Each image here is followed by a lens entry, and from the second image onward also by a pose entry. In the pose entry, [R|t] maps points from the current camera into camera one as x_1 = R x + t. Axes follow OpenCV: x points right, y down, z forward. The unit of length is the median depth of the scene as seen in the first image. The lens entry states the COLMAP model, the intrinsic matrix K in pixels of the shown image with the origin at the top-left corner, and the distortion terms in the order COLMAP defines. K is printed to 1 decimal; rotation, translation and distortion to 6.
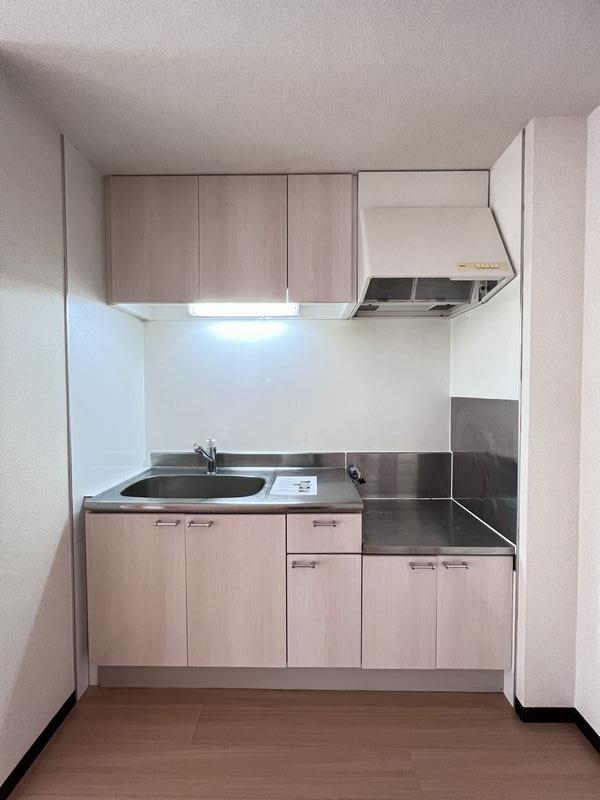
lens RADIAL K [[319.8, 0, 298.8], [0, 319.8, 396.1], [0, 0, 1]] dist [-0.001671, -0.000019]
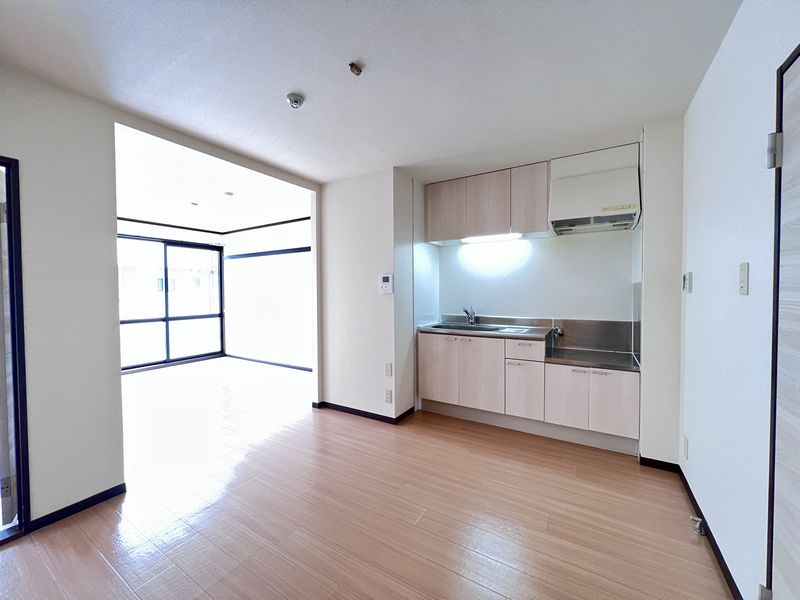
lens RADIAL K [[319.8, 0, 397.0], [0, 319.8, 298.6], [0, 0, 1]] dist [-0.001671, -0.000019]
pose [[0.858667, 0.009322, -0.512449, 0.397322], [-0.010096, 0.999948, 0.001273, 0.107864], [0.512434, 0.004081, 0.858717, -1.085237]]
